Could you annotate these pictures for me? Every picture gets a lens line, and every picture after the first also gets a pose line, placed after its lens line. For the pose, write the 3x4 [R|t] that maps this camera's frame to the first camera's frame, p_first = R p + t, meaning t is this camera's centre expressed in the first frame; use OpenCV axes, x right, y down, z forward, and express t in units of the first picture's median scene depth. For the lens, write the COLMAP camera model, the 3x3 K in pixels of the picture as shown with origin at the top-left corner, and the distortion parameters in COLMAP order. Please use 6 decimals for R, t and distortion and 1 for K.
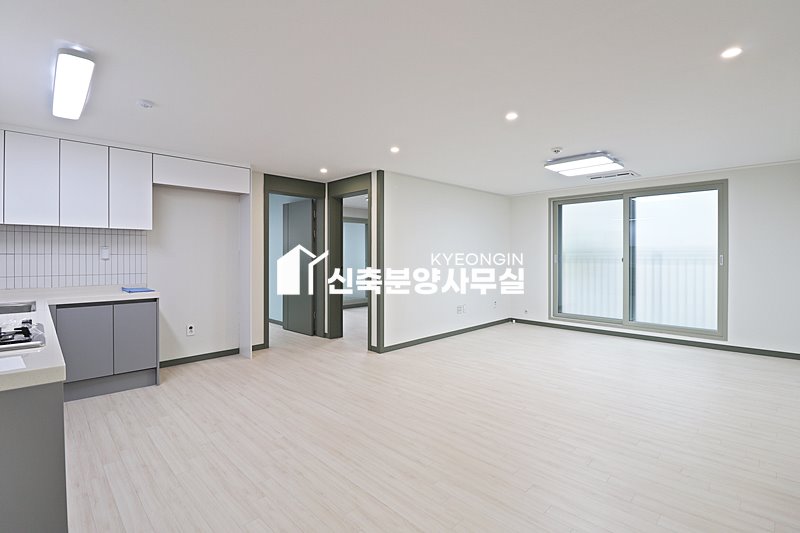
lens RADIAL K [[368.9, 0, 404.9], [0, 368.9, 261.0], [0, 0, 1]] dist [-0.008139, -0.008800]
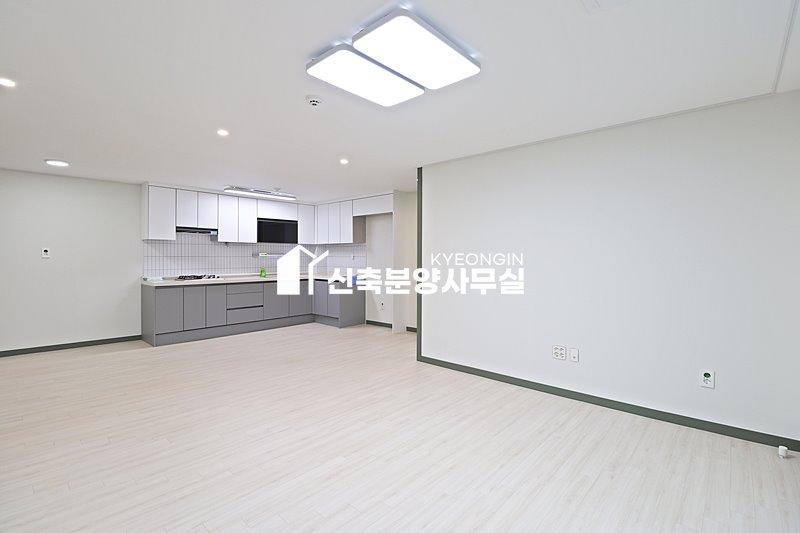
lens RADIAL K [[368.9, 0, 402.2], [0, 368.9, 258.7], [0, 0, 1]] dist [-0.008139, -0.008800]
pose [[0.058304, 0.005381, -0.998284, 0.851867], [-0.015799, 0.999865, 0.004467, -0.015035], [0.998174, 0.015512, 0.058381, 0.876923]]
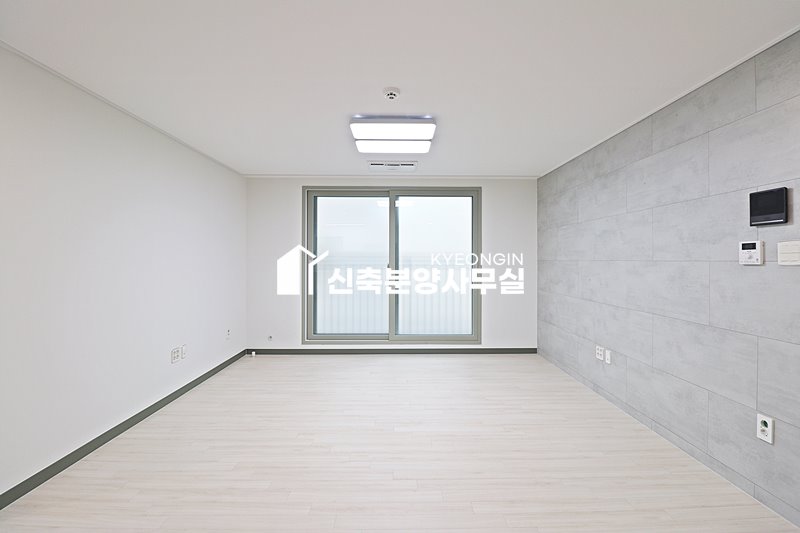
lens RADIAL K [[368.9, 0, 401.0], [0, 368.9, 257.0], [0, 0, 1]] dist [-0.008139, -0.008800]
pose [[0.695176, 0.009149, 0.718781, -0.020300], [0.007278, 0.999778, -0.019766, -0.007437], [-0.718803, 0.018972, 0.694955, 0.432239]]
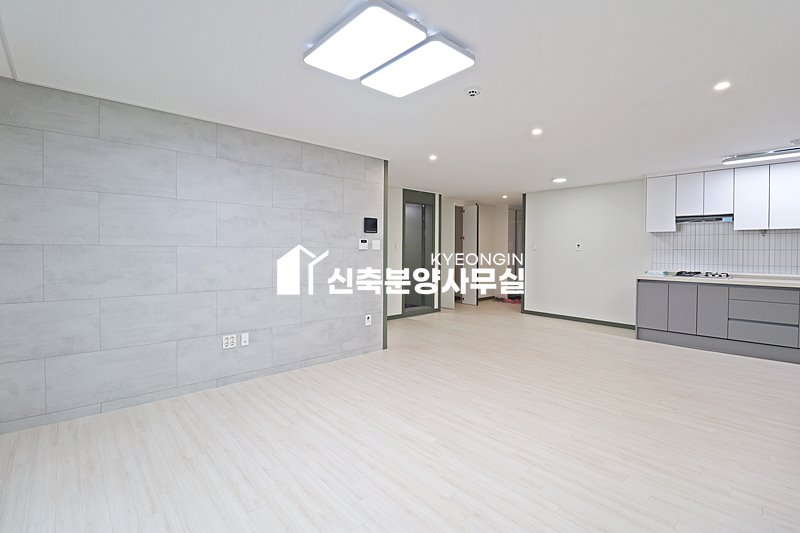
lens RADIAL K [[368.9, 0, 400.6], [0, 368.9, 256.2], [0, 0, 1]] dist [-0.008139, -0.008800]
pose [[-0.999155, -0.004429, 0.040858, 0.402794], [-0.003165, 0.999516, 0.030933, -0.016276], [-0.040975, 0.030777, -0.998686, 1.314918]]
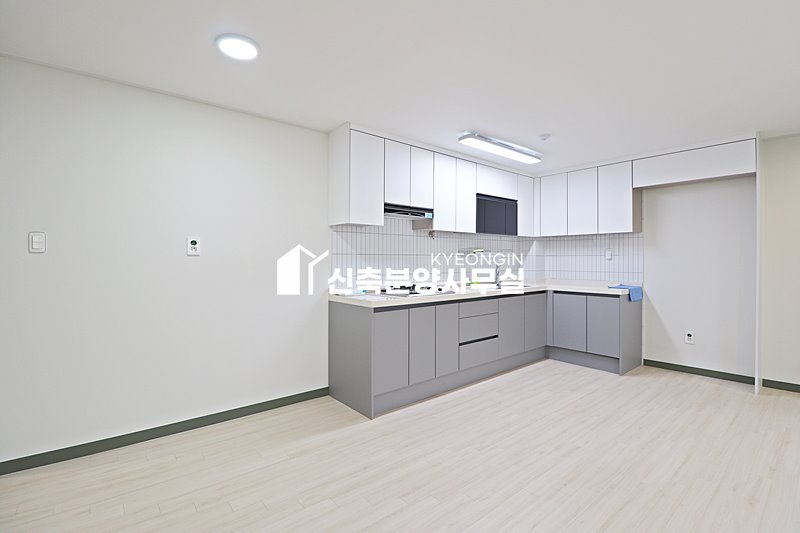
lens RADIAL K [[368.9, 0, 403.9], [0, 368.9, 264.3], [0, 0, 1]] dist [-0.008139, -0.008800]
pose [[-0.079400, 0.013981, -0.996745, 0.332612], [-0.014735, 0.999776, 0.015198, 0.002348], [0.996734, 0.015894, -0.079176, 0.326617]]
